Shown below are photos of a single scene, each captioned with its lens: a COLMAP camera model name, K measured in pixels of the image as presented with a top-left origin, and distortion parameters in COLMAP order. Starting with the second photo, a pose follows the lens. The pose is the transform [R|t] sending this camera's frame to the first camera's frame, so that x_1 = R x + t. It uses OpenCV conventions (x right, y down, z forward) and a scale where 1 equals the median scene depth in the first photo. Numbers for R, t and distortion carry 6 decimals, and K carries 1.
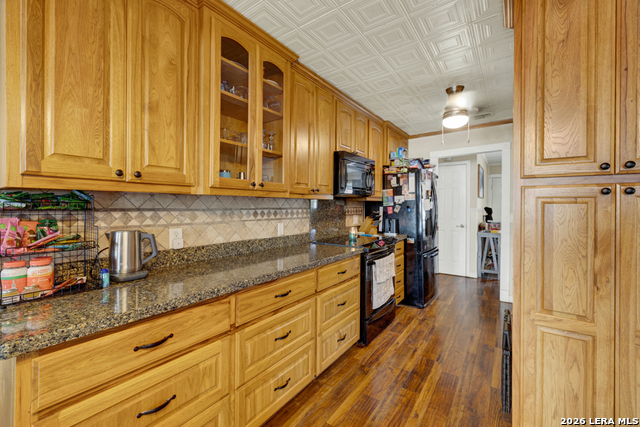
lens RADIAL K [[271.1, 0, 306.2], [0, 271.1, 203.9], [0, 0, 1]] dist [0.000217, 0.000107]
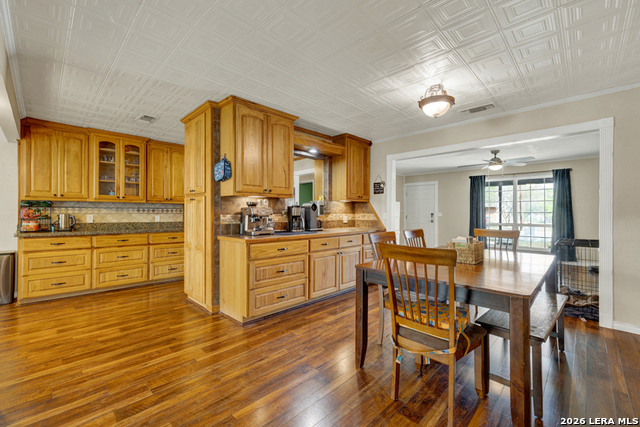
lens RADIAL K [[276.0, 0, 311.1], [0, 276.0, 210.3], [0, 0, 1]] dist [-0.002185, -0.000430]
pose [[0.987529, -0.001965, -0.157423, 2.160007], [0.001984, 0.999998, -0.000042, 0.056458], [0.157422, -0.000271, 0.987531, -1.334381]]
